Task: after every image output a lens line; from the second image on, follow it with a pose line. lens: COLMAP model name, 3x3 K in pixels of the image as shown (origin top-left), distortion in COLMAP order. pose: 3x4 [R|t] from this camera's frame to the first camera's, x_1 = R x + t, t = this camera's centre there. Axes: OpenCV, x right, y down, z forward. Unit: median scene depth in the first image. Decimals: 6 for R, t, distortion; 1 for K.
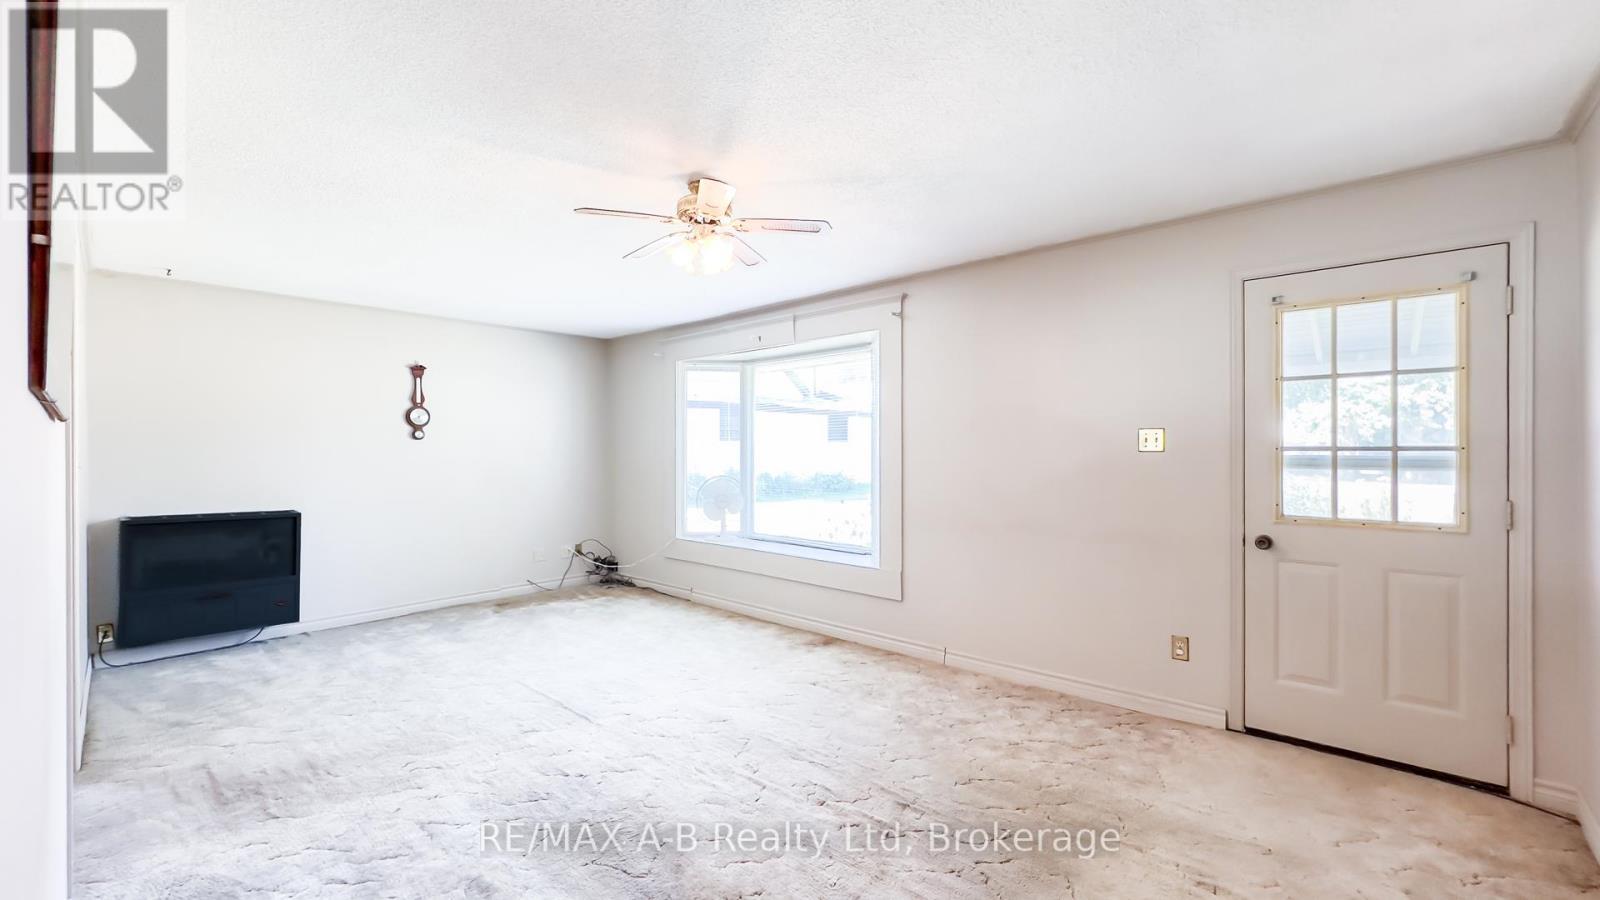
lens RADIAL K [[664.2, 0, 799.9], [0, 664.2, 454.7], [0, 0, 1]] dist [-0.002794, 0.000352]
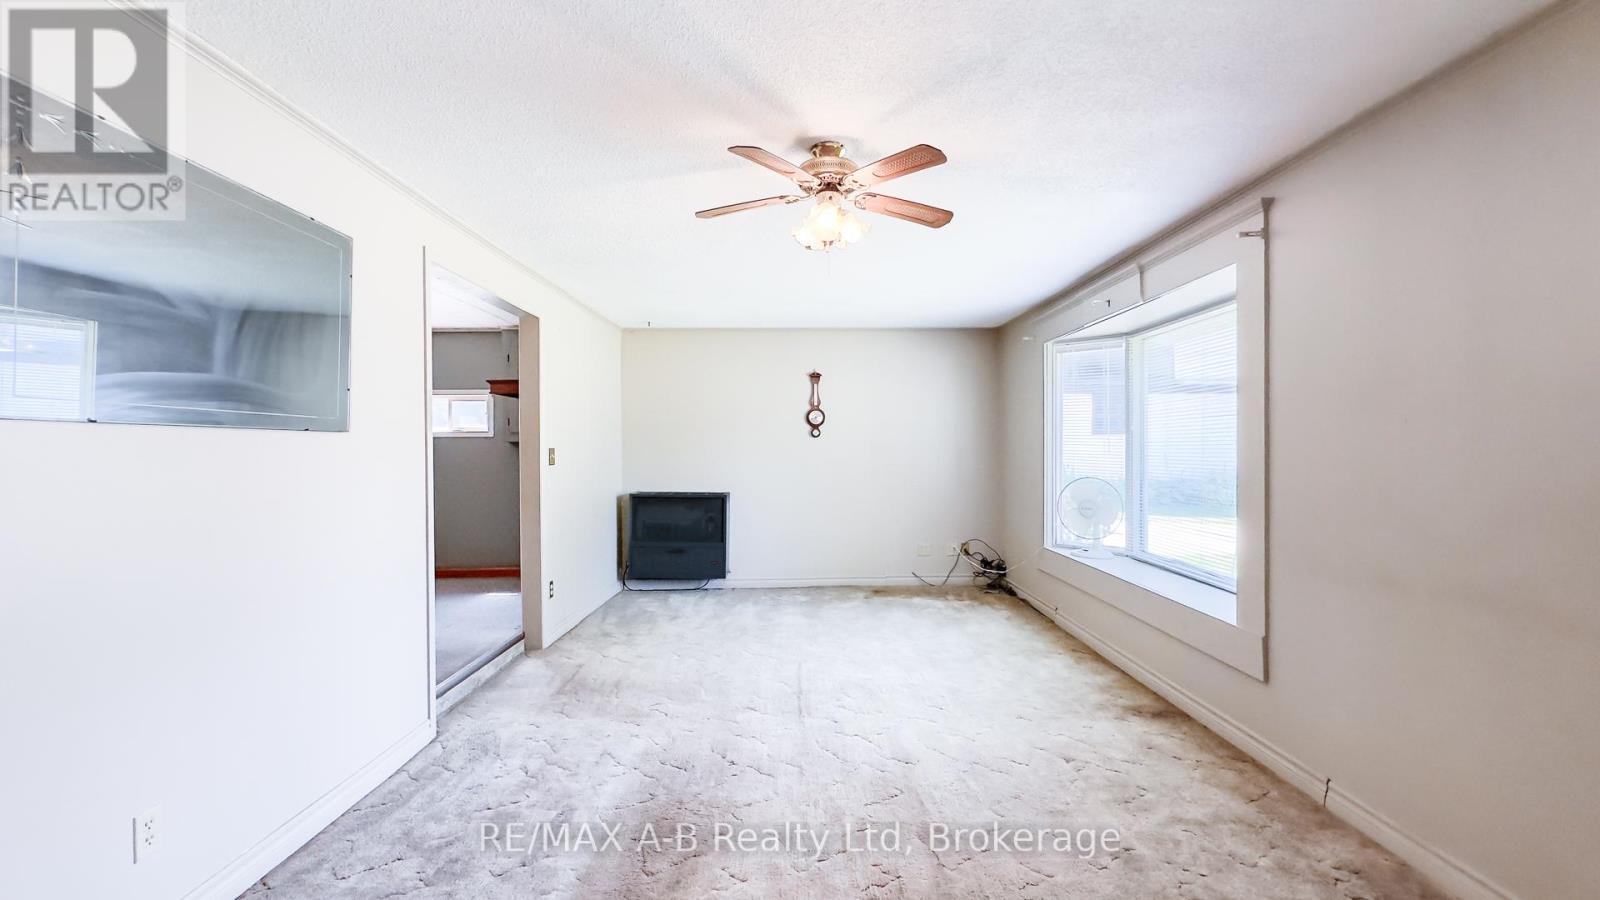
lens RADIAL K [[664.2, 0, 795.9], [0, 664.2, 450.9], [0, 0, 1]] dist [-0.002794, 0.000352]
pose [[0.678691, 0.003727, -0.734415, 0.314984], [-0.003354, 0.999992, 0.001976, -0.001346], [0.734416, 0.001122, 0.678698, 0.238575]]
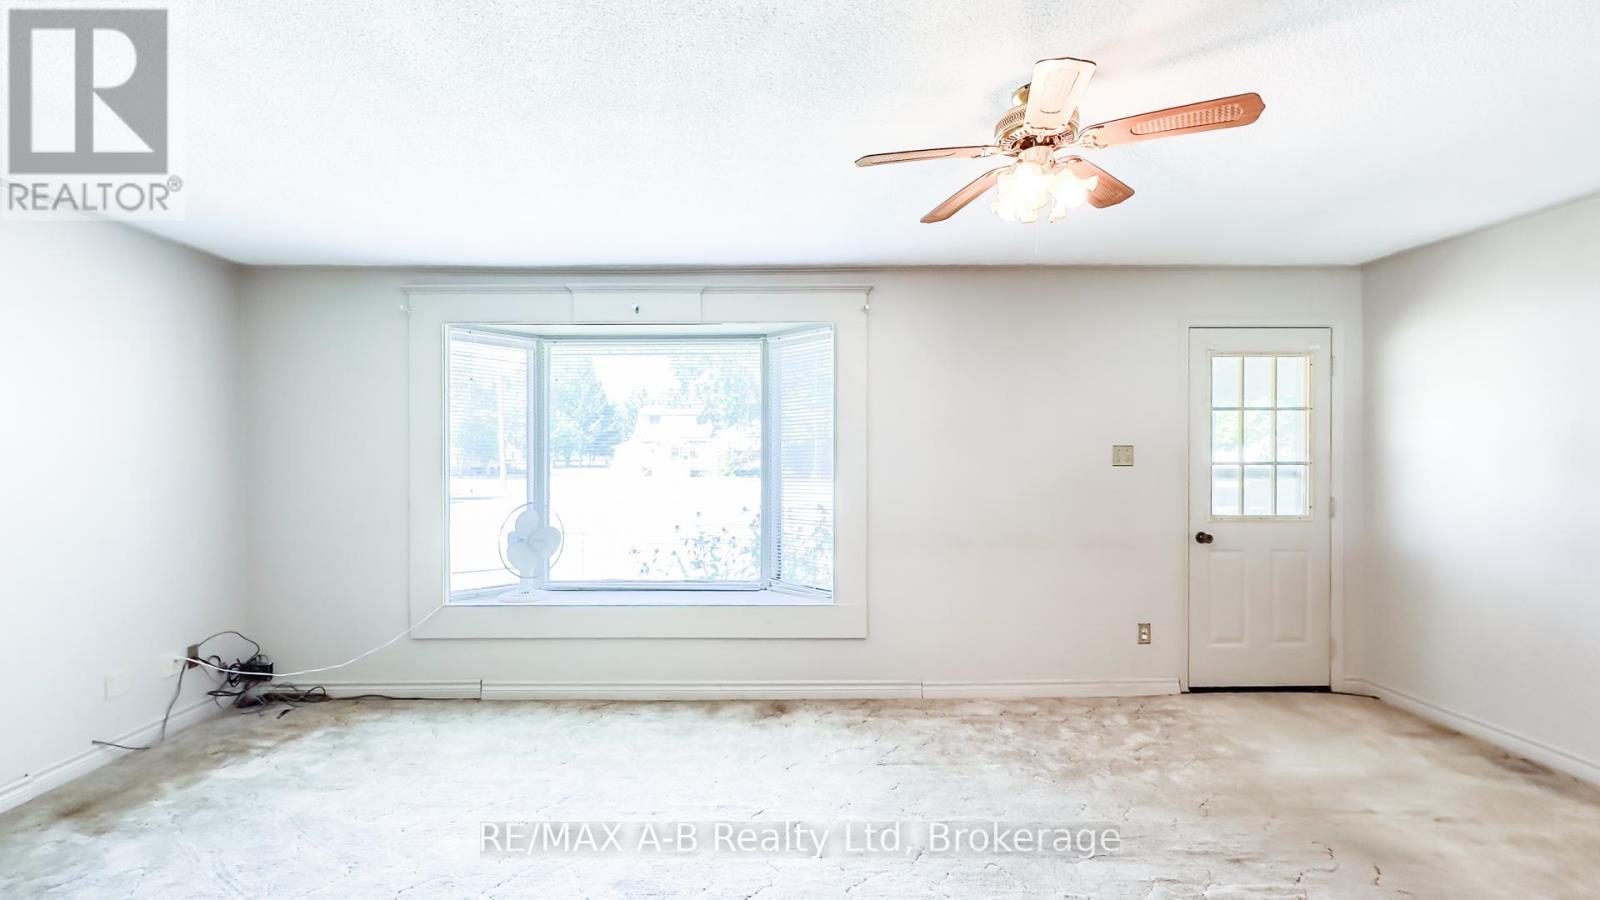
lens RADIAL K [[664.2, 0, 748.0], [0, 664.2, 462.5], [0, 0, 1]] dist [-0.002794, 0.000352]
pose [[0.726266, -0.001653, 0.687412, -0.559071], [0.004088, 0.999990, -0.001914, -0.008181], [-0.687402, 0.004201, 0.726265, 0.477492]]
